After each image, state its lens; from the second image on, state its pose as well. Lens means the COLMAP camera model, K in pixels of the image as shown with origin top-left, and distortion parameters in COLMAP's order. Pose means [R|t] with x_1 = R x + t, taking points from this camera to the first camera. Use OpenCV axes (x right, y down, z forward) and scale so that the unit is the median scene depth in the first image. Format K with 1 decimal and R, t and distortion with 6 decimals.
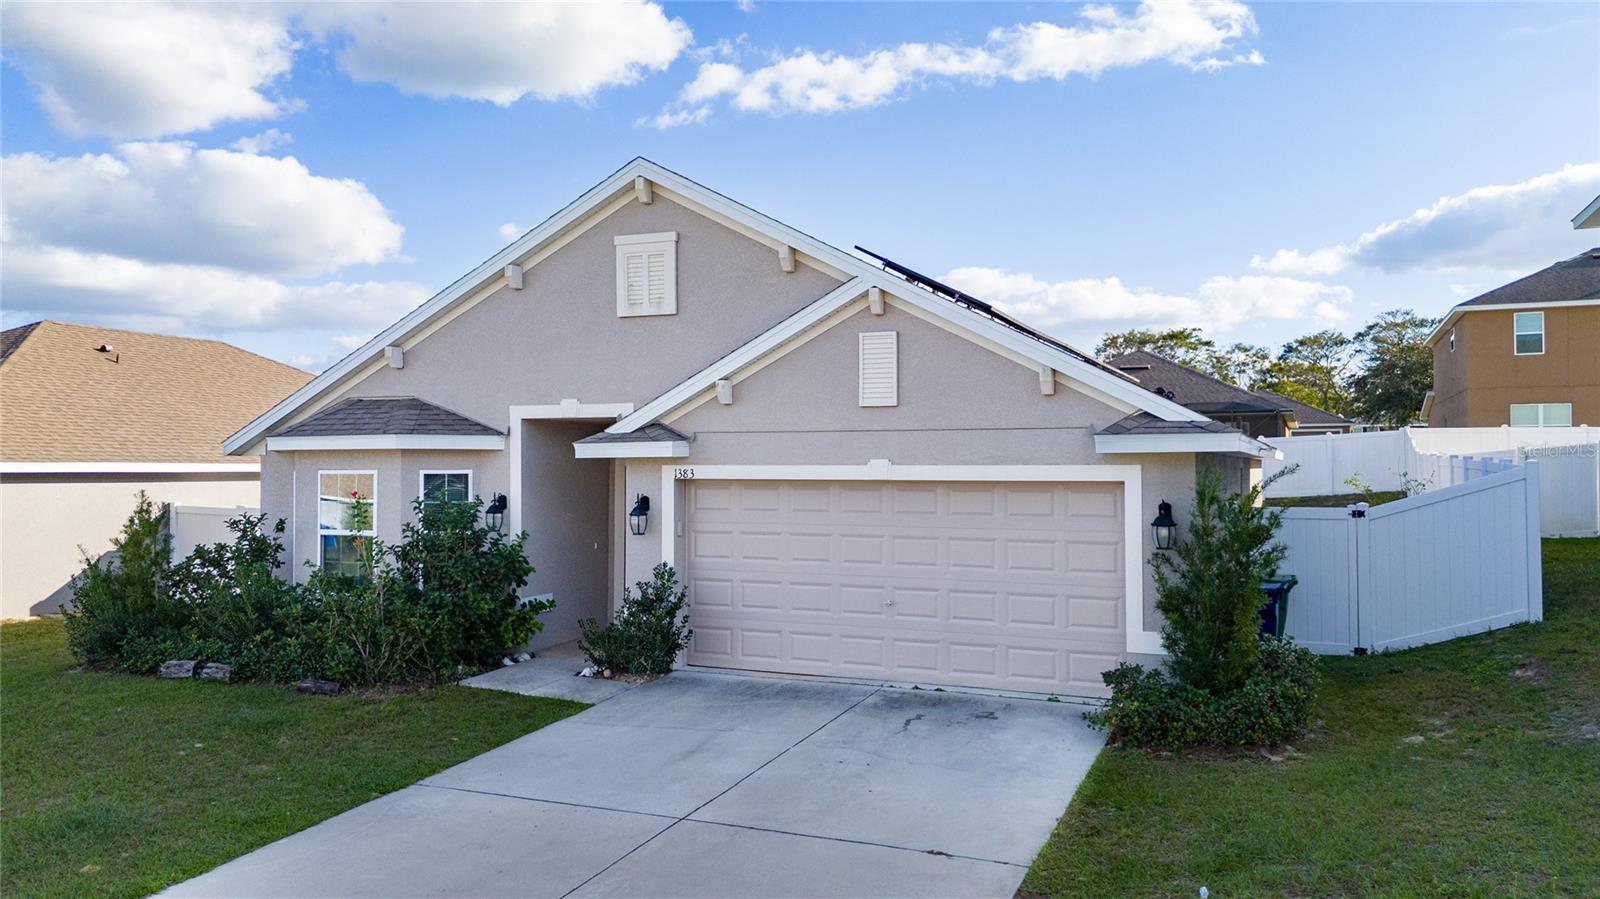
lens RADIAL K [[1200.9, 0, 809.7], [0, 1200.9, 451.0], [0, 0, 1]] dist [0.019660, -0.001570]
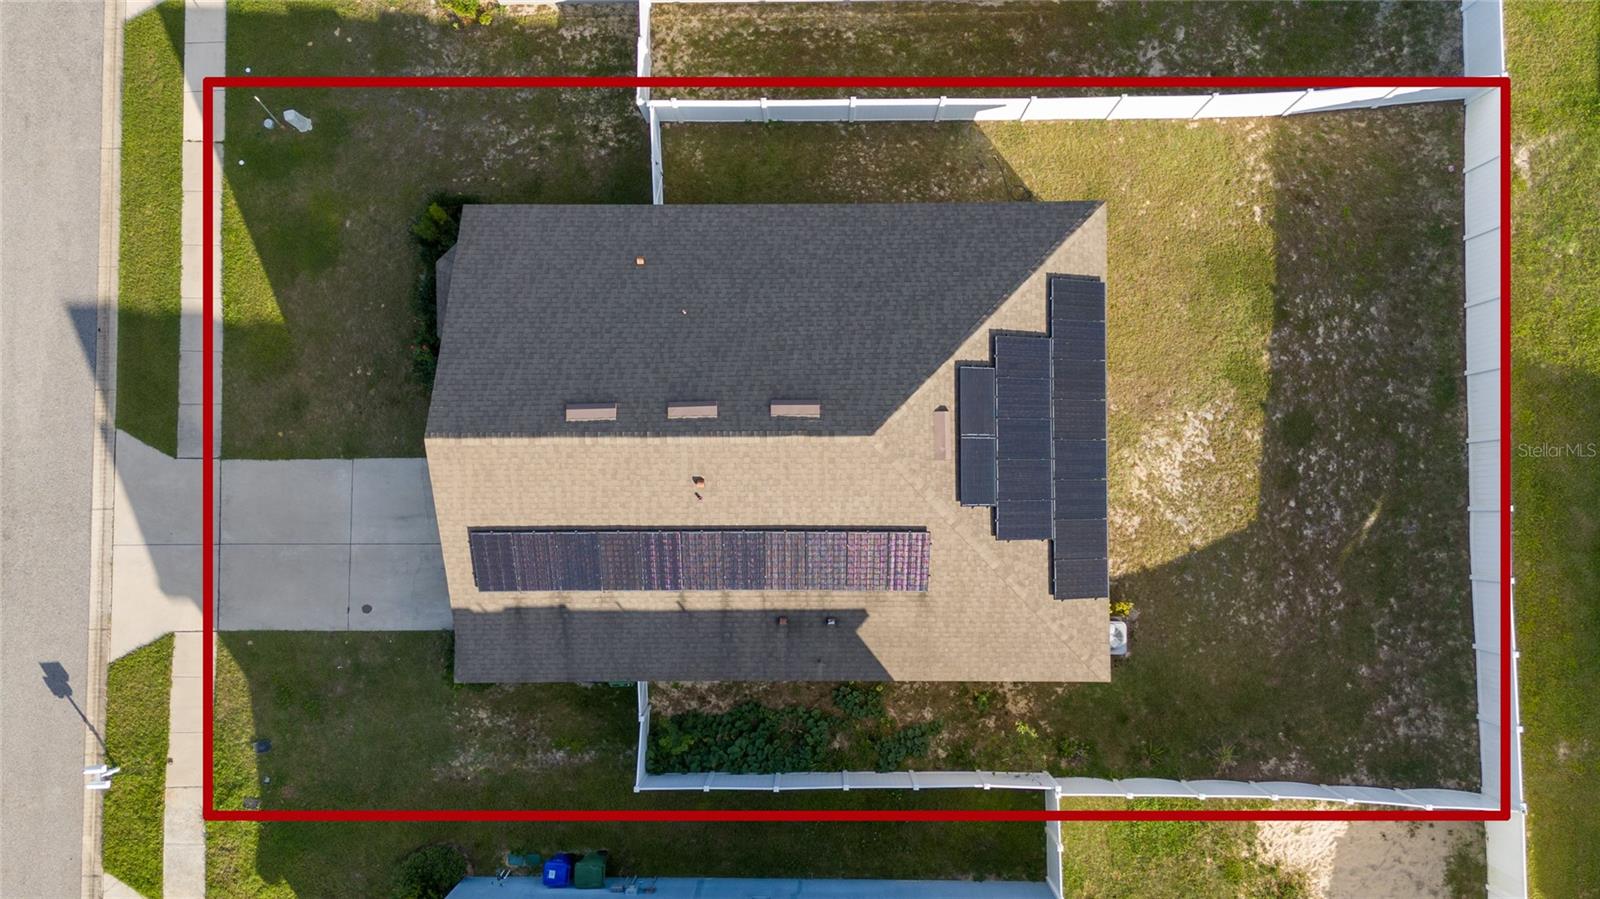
lens RADIAL K [[1223.7, 0, 800.0], [0, 1223.7, 449.5], [0, 0, 1]] dist [0.061700, -0.041323]
pose [[0.392441, 0.919321, -0.028968, 0.198698], [0.033324, 0.017263, 0.999295, -2.415182], [0.919173, -0.393129, -0.023861, 1.656136]]
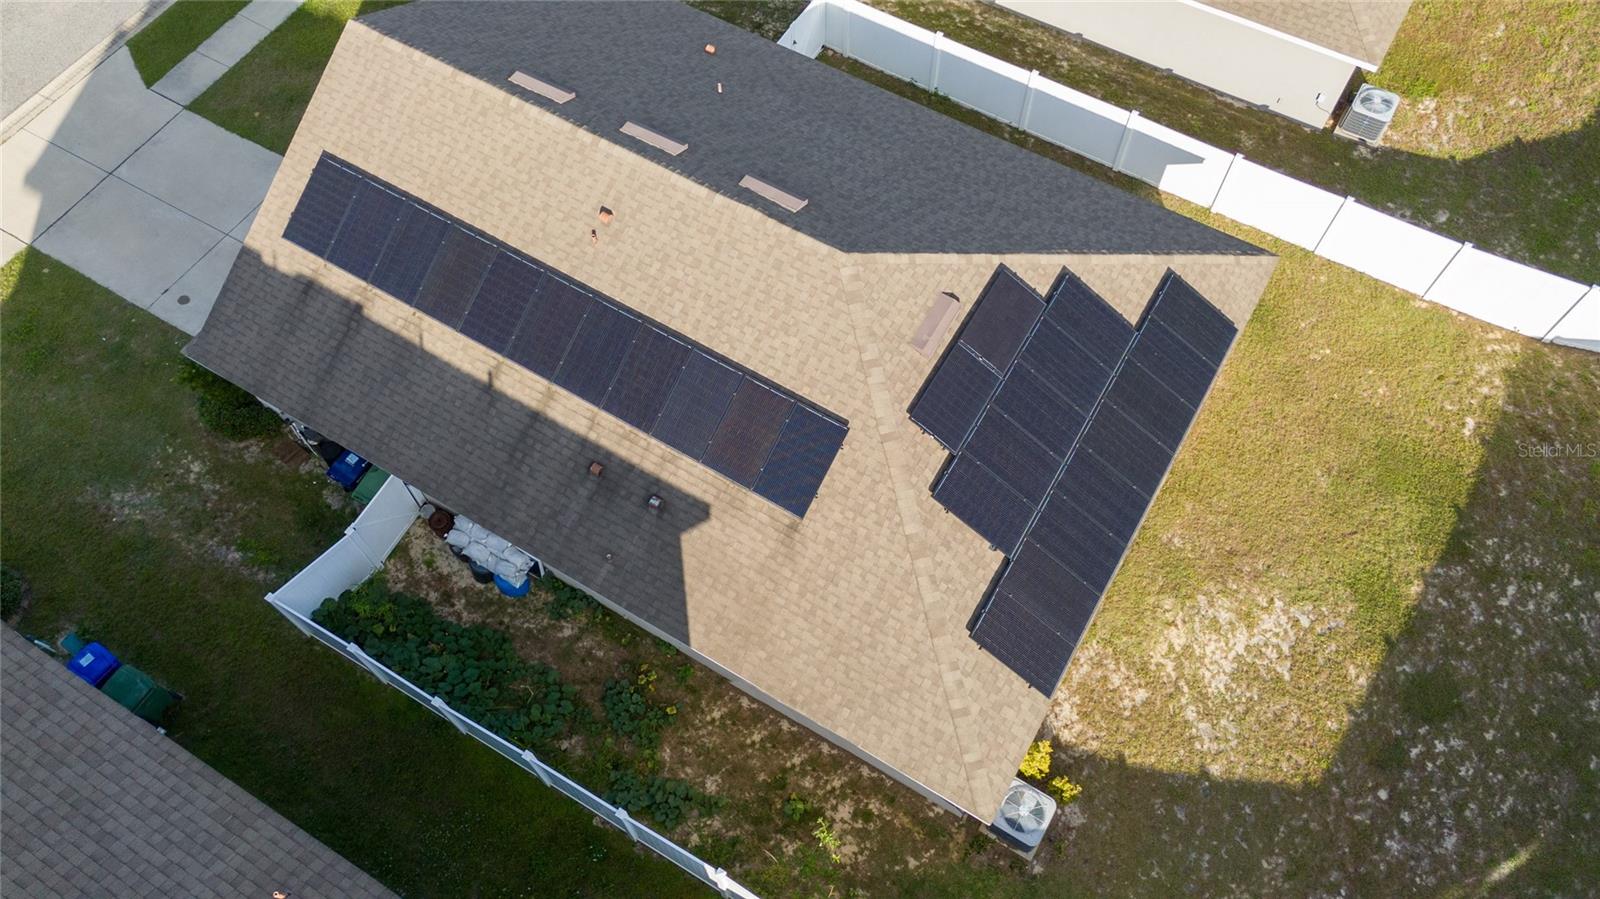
lens RADIAL K [[1174.3, 0, 800.0], [0, 1174.3, 449.5], [0, 0, 1]] dist [0.052975, -0.029776]
pose [[-0.139169, 0.878024, -0.457936, 1.056142], [0.034121, 0.466414, 0.883908, -1.411662], [0.989681, 0.107388, -0.094870, 1.841033]]
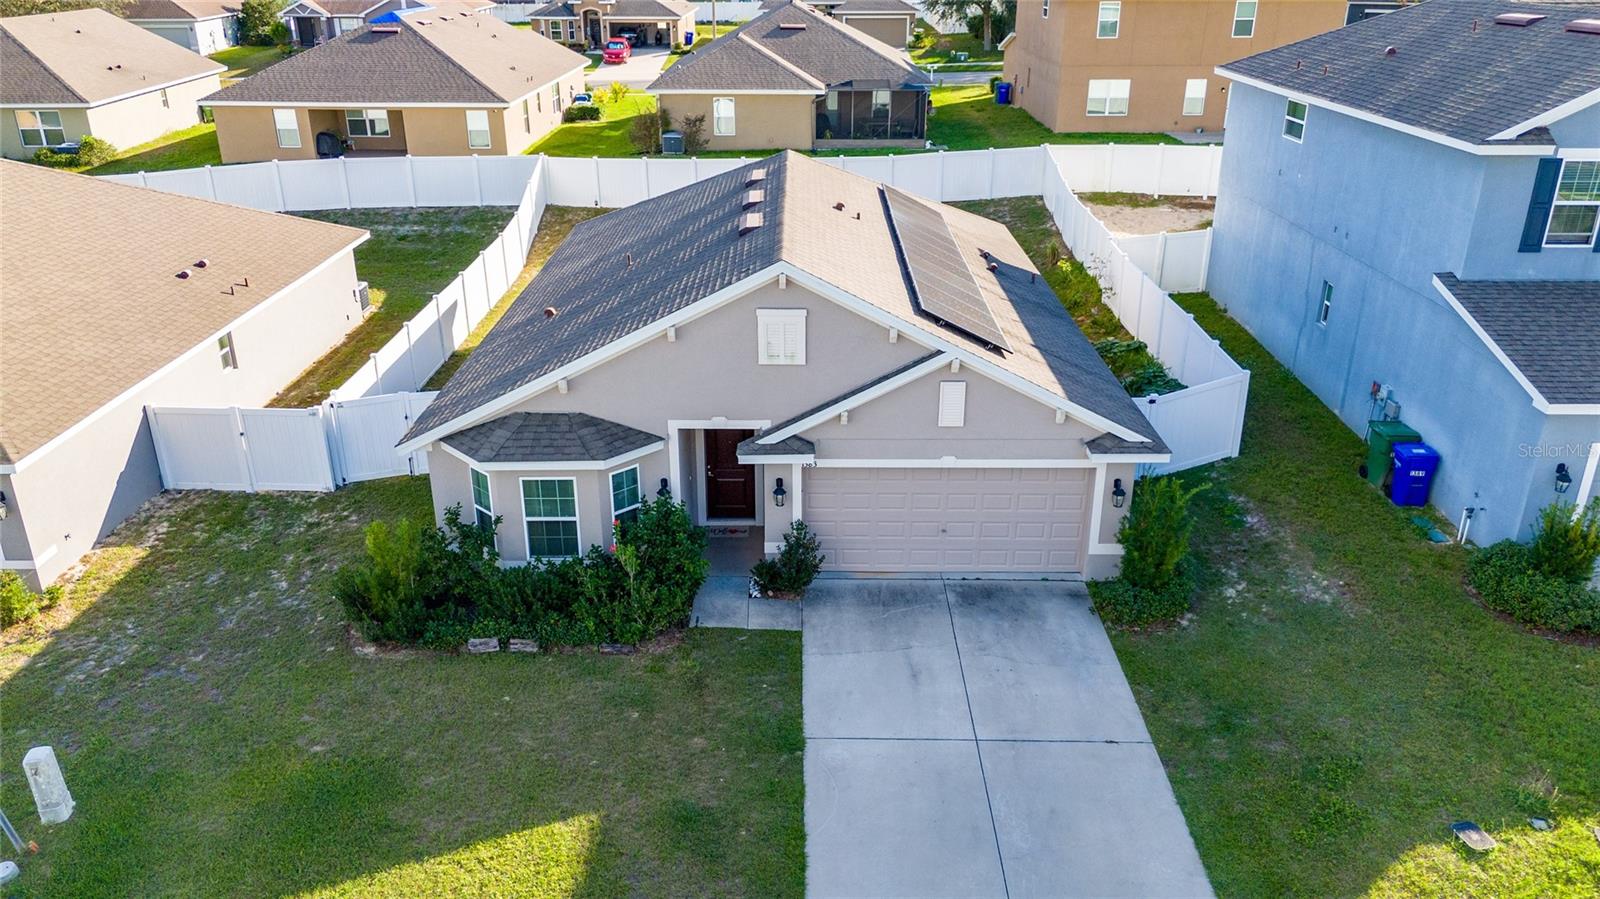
lens RADIAL K [[1192.7, 0, 802.2], [0, 1192.7, 471.0], [0, 0, 1]] dist [0.032276, -0.006096]
pose [[0.920752, -0.157581, 0.356908, -0.645019], [-0.005898, 0.909076, 0.416588, -0.593325], [-0.390103, -0.385680, 0.836104, -0.245370]]
